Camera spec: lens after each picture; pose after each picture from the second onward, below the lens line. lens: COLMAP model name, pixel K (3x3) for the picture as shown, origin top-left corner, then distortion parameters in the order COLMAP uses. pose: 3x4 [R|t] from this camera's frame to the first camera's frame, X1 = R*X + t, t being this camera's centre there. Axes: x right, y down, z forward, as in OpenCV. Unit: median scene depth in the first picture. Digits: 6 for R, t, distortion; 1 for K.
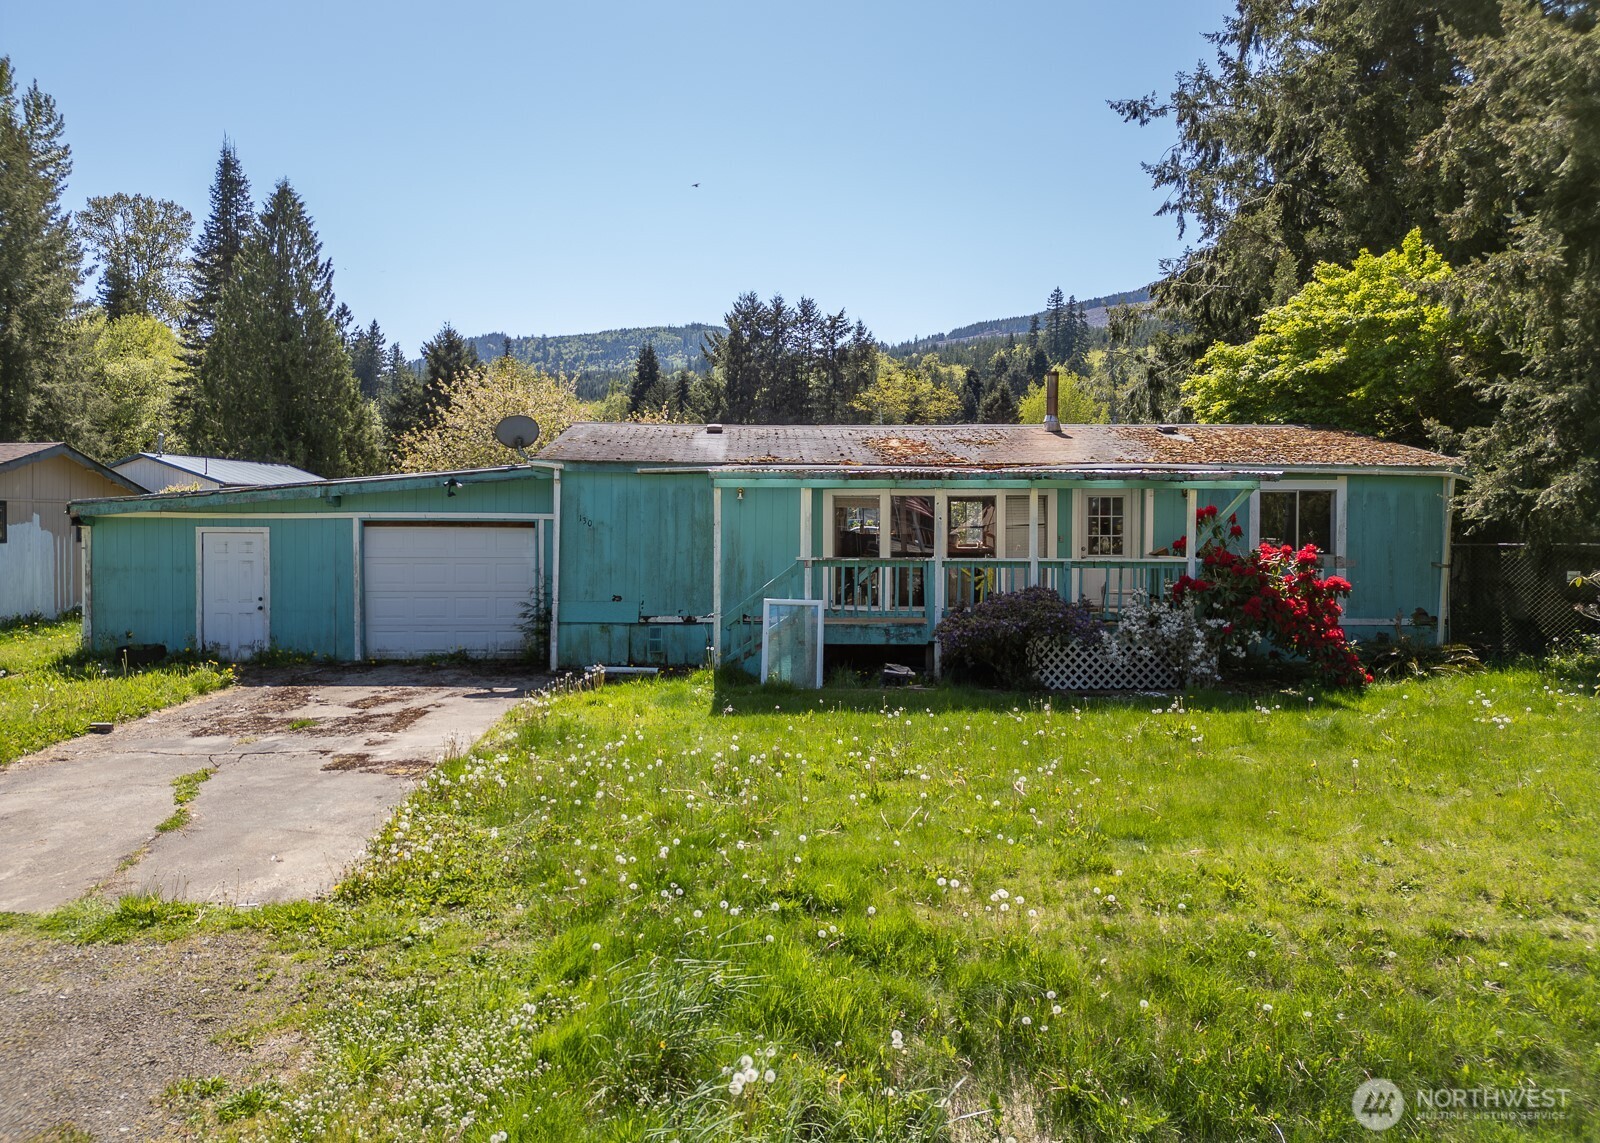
lens RADIAL K [[1106.7, 0, 795.3], [0, 1106.7, 520.6], [0, 0, 1]] dist [0.095448, -0.090301]
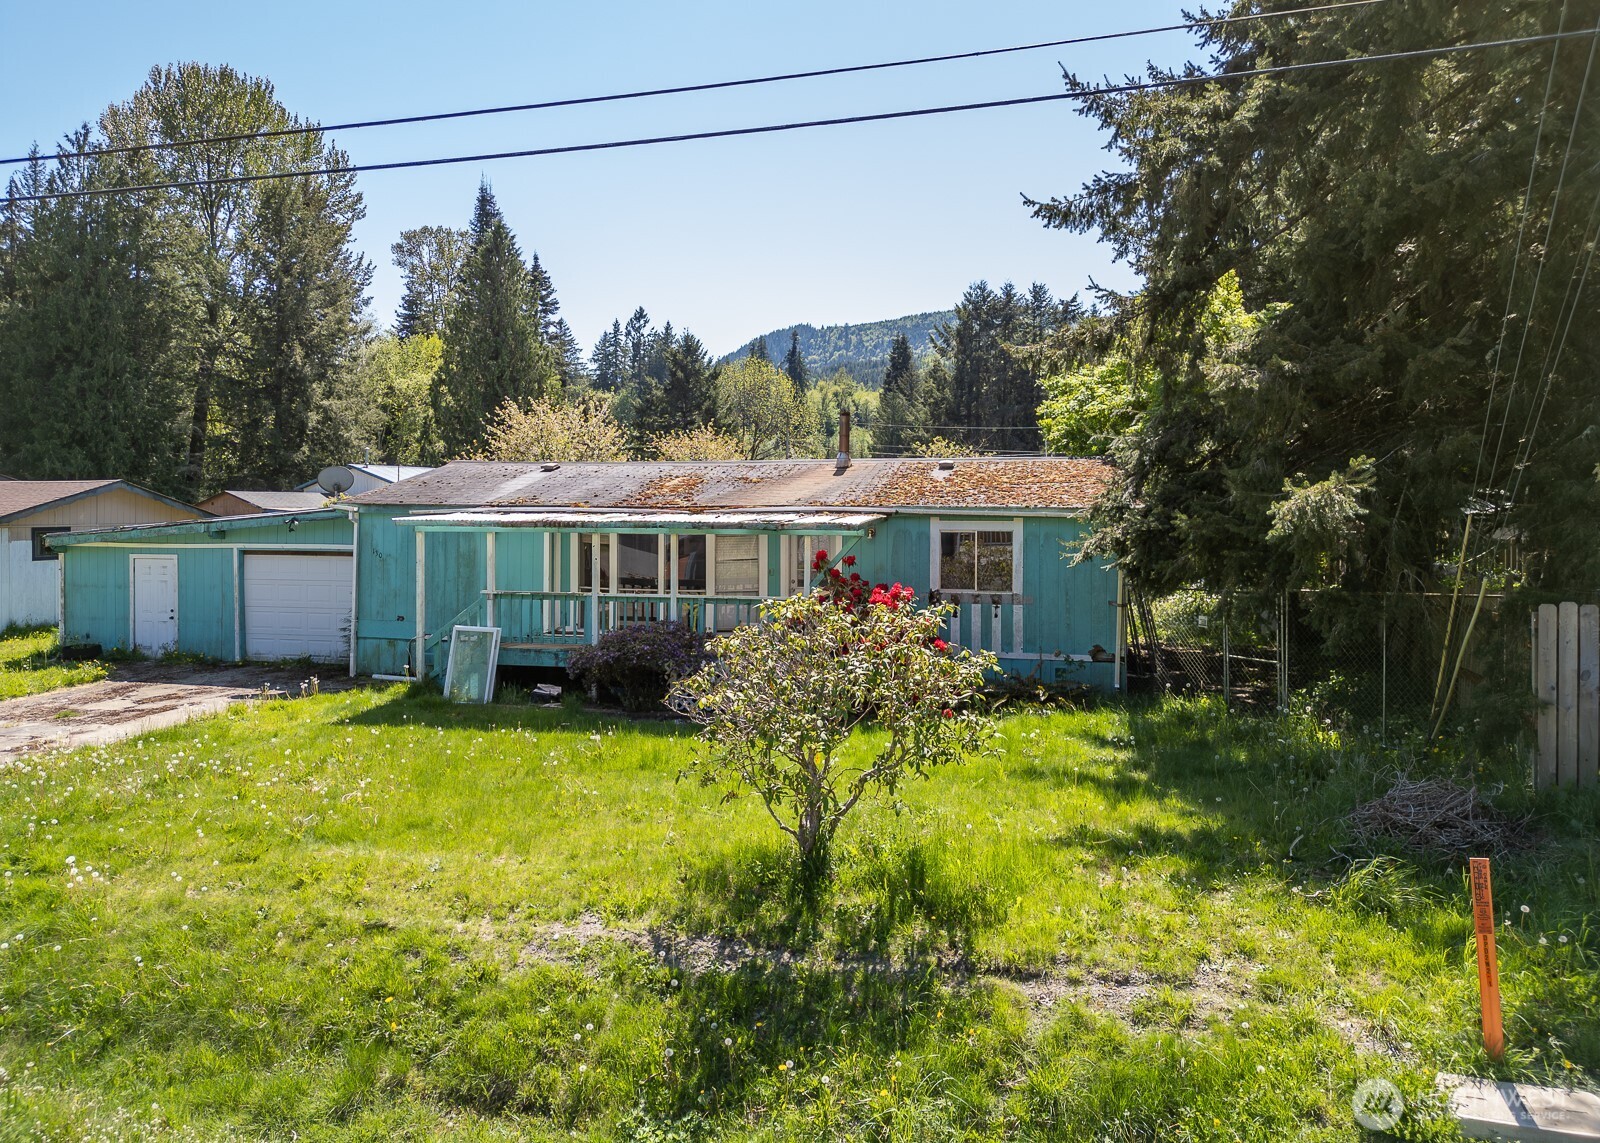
lens RADIAL K [[1106.7, 0, 795.3], [0, 1106.7, 520.6], [0, 0, 1]] dist [0.095448, -0.090301]
pose [[0.966122, 0.003051, -0.258068, 0.467856], [0.000508, 0.999906, 0.013724, -0.043310], [0.258086, -0.013390, 0.966029, -0.049614]]
